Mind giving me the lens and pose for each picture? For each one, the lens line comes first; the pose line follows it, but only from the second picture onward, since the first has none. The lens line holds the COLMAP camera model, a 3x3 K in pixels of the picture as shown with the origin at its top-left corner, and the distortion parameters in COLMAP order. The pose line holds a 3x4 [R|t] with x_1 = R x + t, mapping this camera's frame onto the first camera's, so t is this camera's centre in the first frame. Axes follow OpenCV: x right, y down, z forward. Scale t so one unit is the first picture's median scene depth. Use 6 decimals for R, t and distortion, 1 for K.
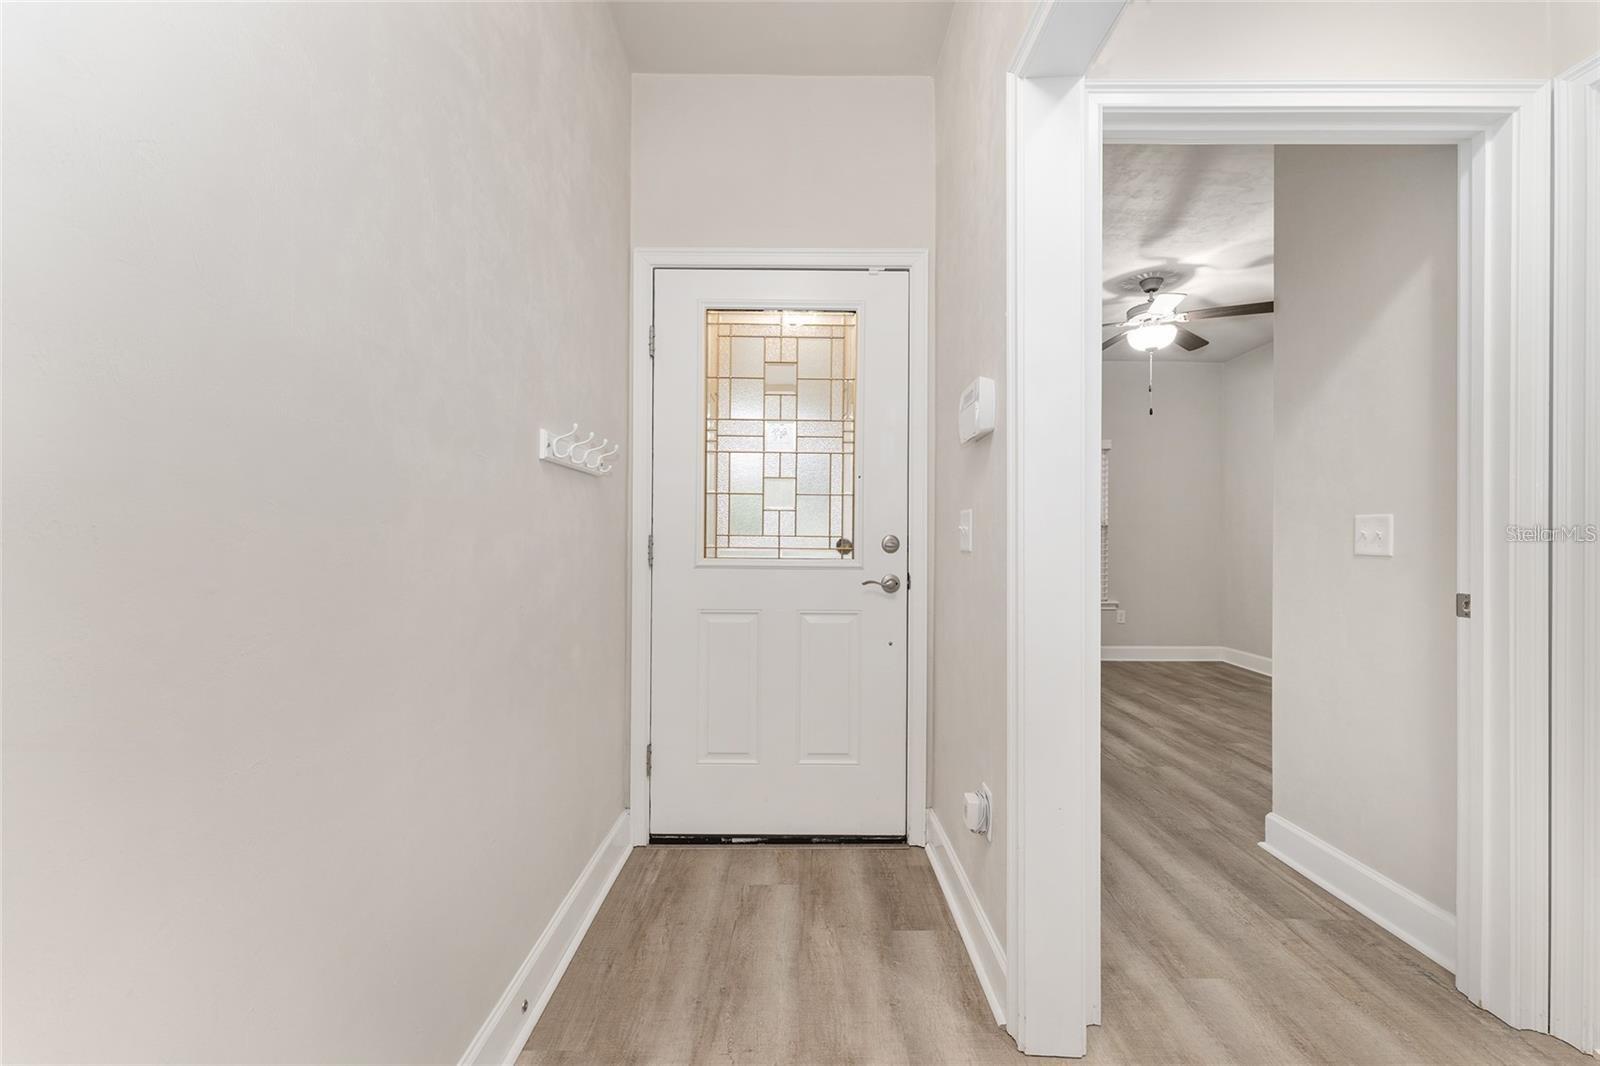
lens RADIAL K [[637.0, 0, 799.8], [0, 637.0, 541.7], [0, 0, 1]] dist [0.000414, -0.000369]
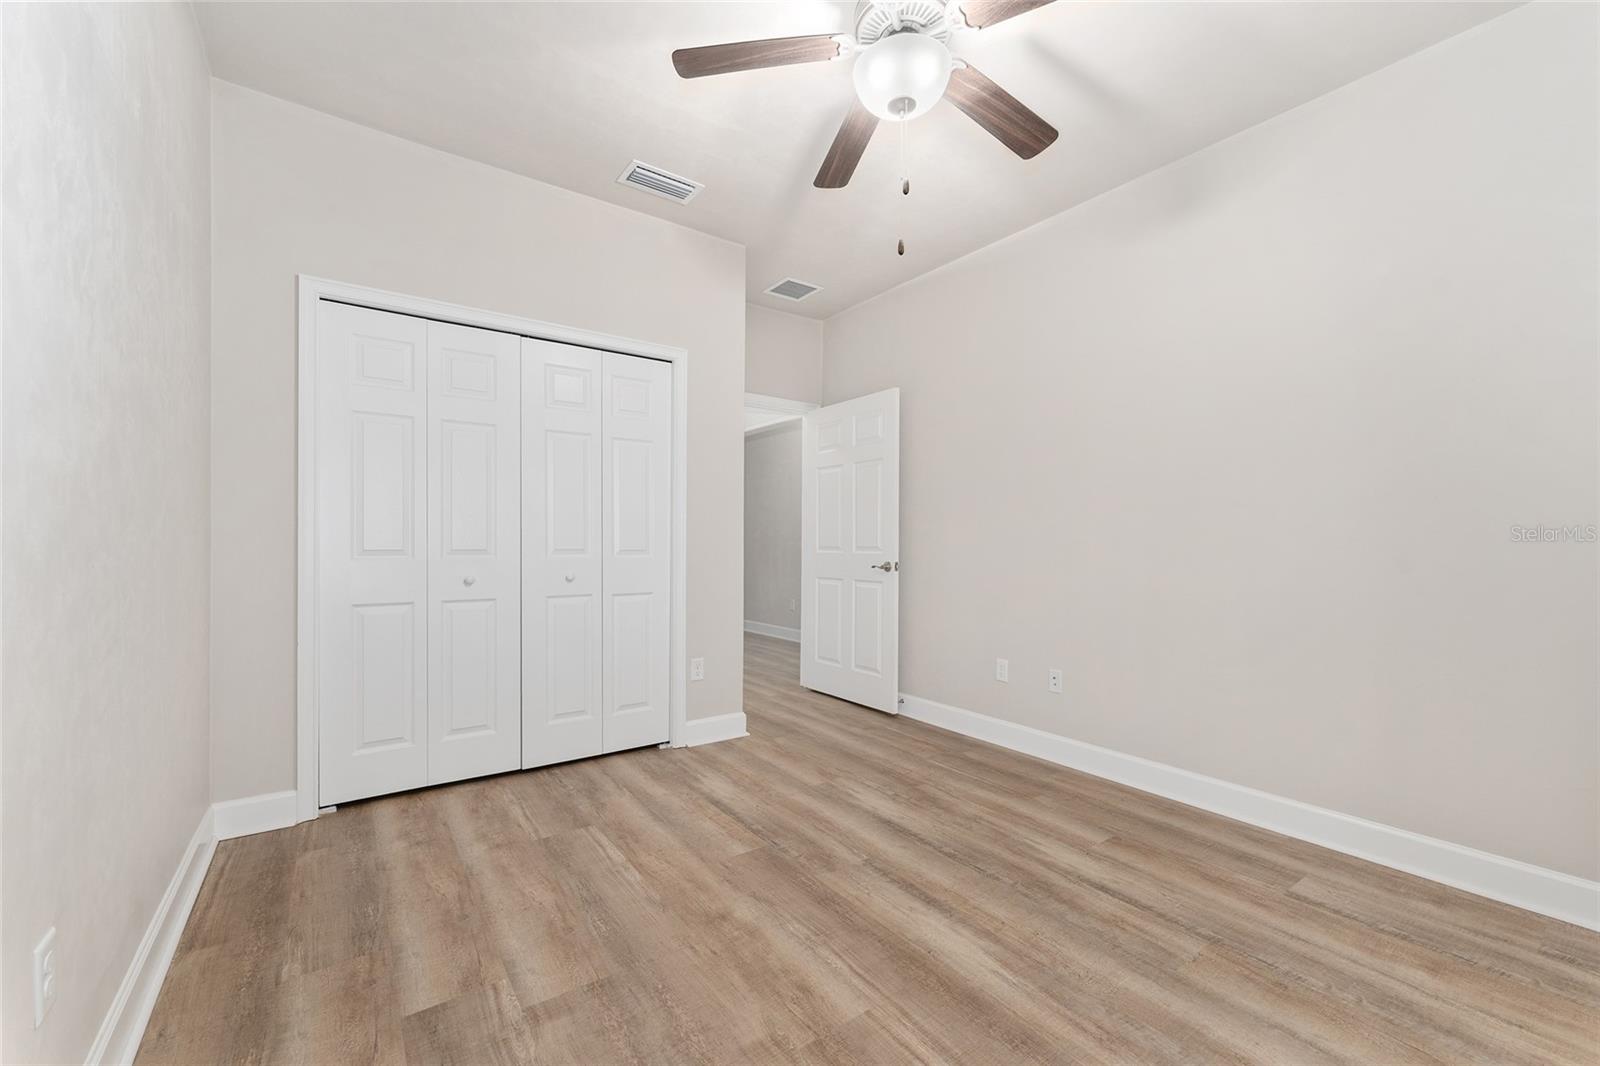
lens RADIAL K [[647.5, 0, 803.8], [0, 647.5, 546.4], [0, 0, 1]] dist [0.001739, 0.000169]
pose [[-0.808224, -0.015523, -0.588671, 1.420789], [-0.015615, 0.999866, -0.004927, 0.012030], [0.588668, 0.005210, -0.808358, 2.156770]]
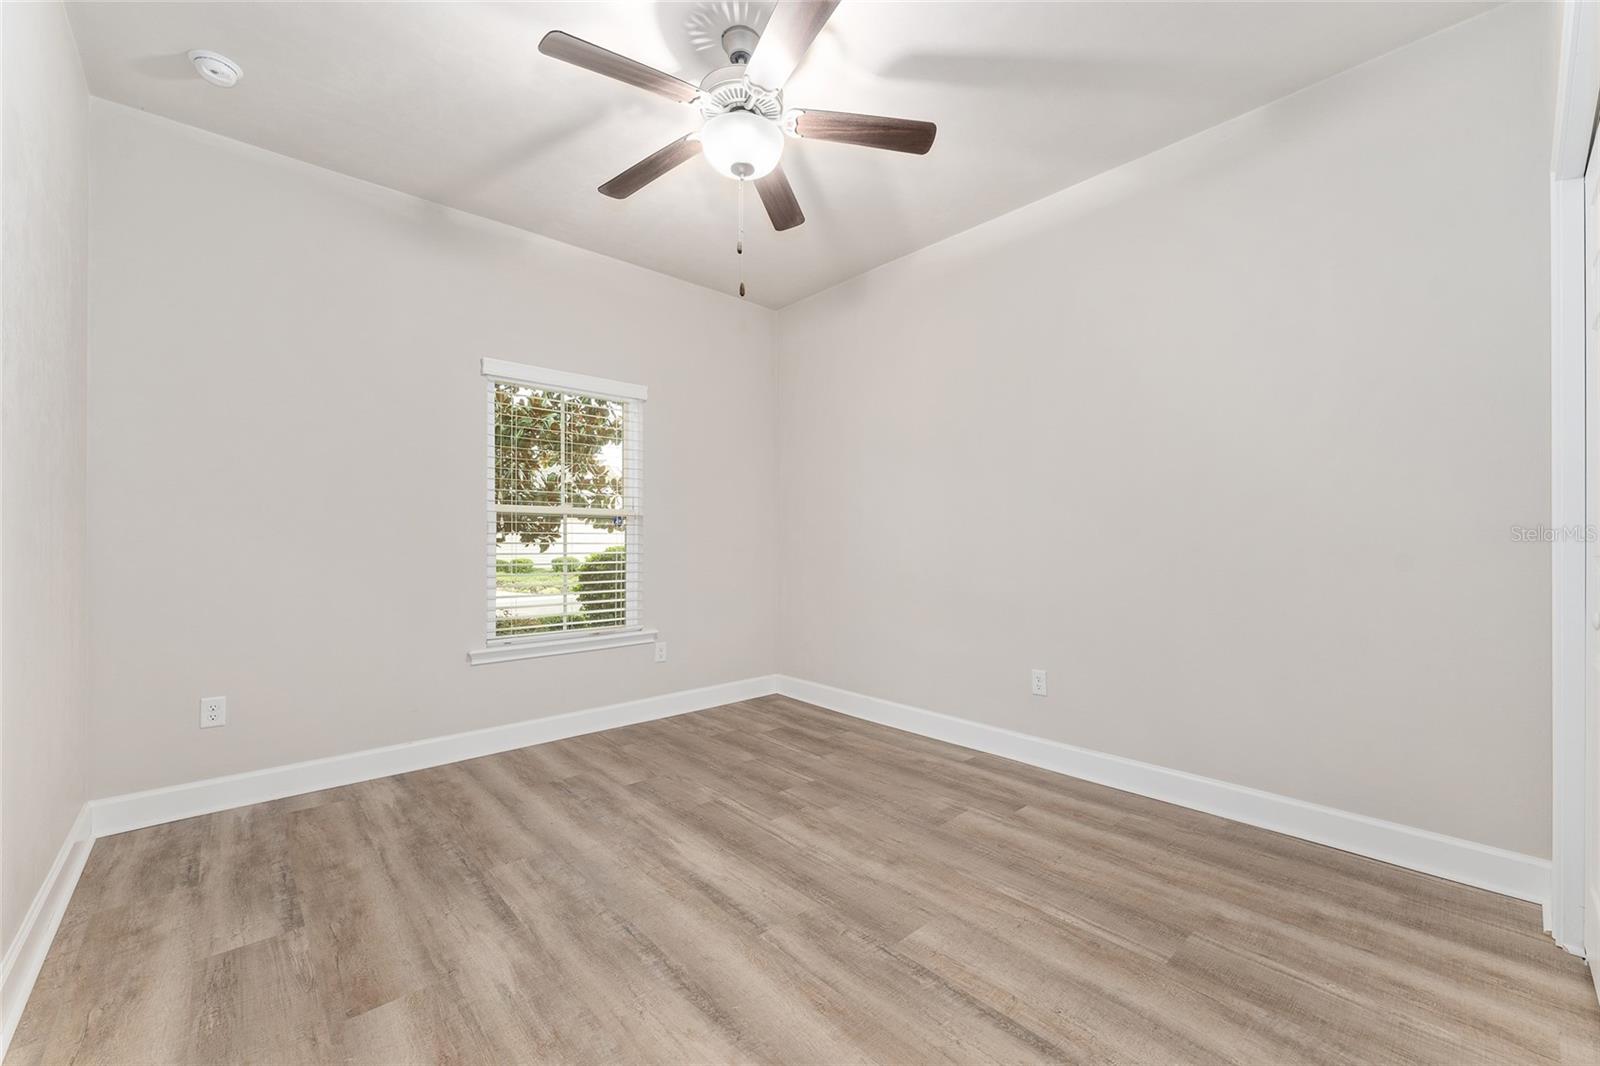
lens RADIAL K [[647.3, 0, 798.0], [0, 647.3, 549.3], [0, 0, 1]] dist [0.001615, -0.000341]
pose [[0.746742, -0.016899, 0.664899, 0.383429], [0.008181, 0.999835, 0.016224, 0.000997], [-0.665063, -0.006676, 0.746757, 0.933853]]
